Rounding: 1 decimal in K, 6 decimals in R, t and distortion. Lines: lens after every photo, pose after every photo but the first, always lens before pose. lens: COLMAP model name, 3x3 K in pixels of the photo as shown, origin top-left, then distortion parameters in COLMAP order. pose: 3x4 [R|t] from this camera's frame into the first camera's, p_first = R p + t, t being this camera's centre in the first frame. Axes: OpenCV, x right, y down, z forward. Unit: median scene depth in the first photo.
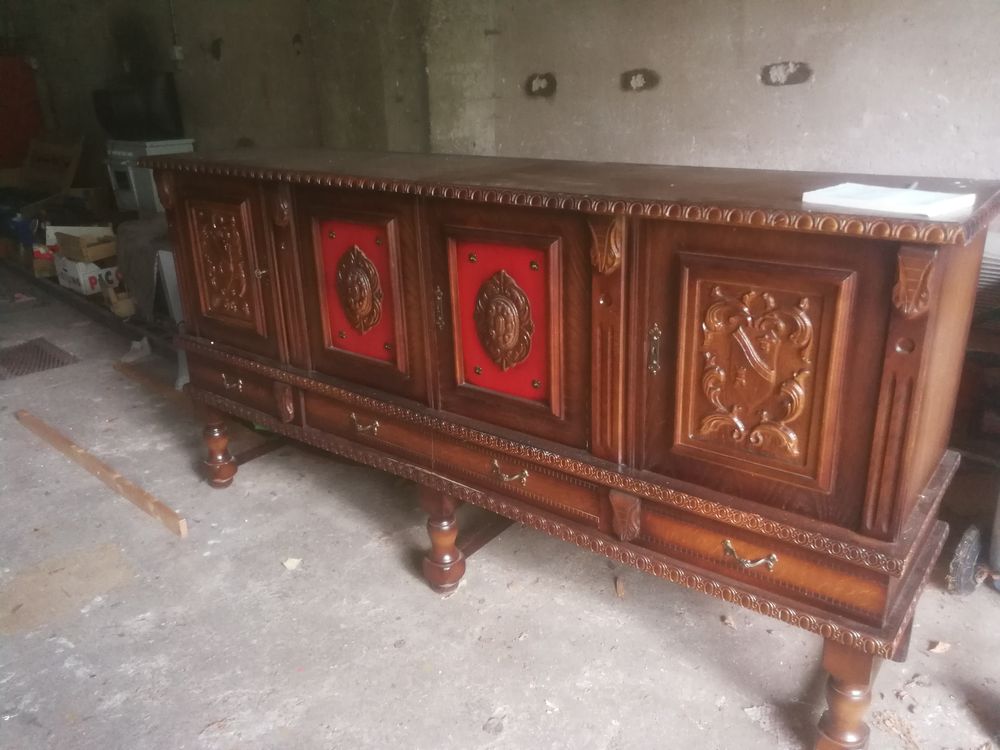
lens RADIAL K [[807.7, 0, 500.0], [0, 807.7, 375.0], [0, 0, 1]] dist [0.041816, -0.066696]
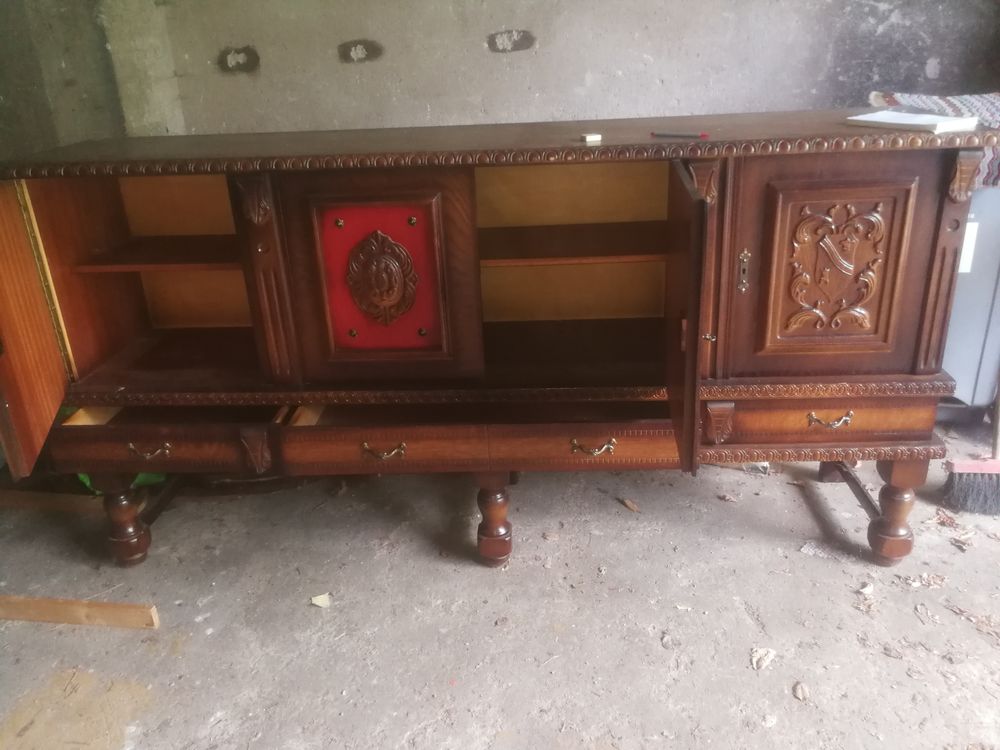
lens RADIAL K [[807.7, 0, 500.0], [0, 807.7, 375.0], [0, 0, 1]] dist [0.041816, -0.066696]
pose [[0.826125, -0.232188, 0.513425, -0.557051], [0.219620, 0.971779, 0.086092, -0.047592], [-0.518926, 0.041636, 0.853805, 0.144369]]
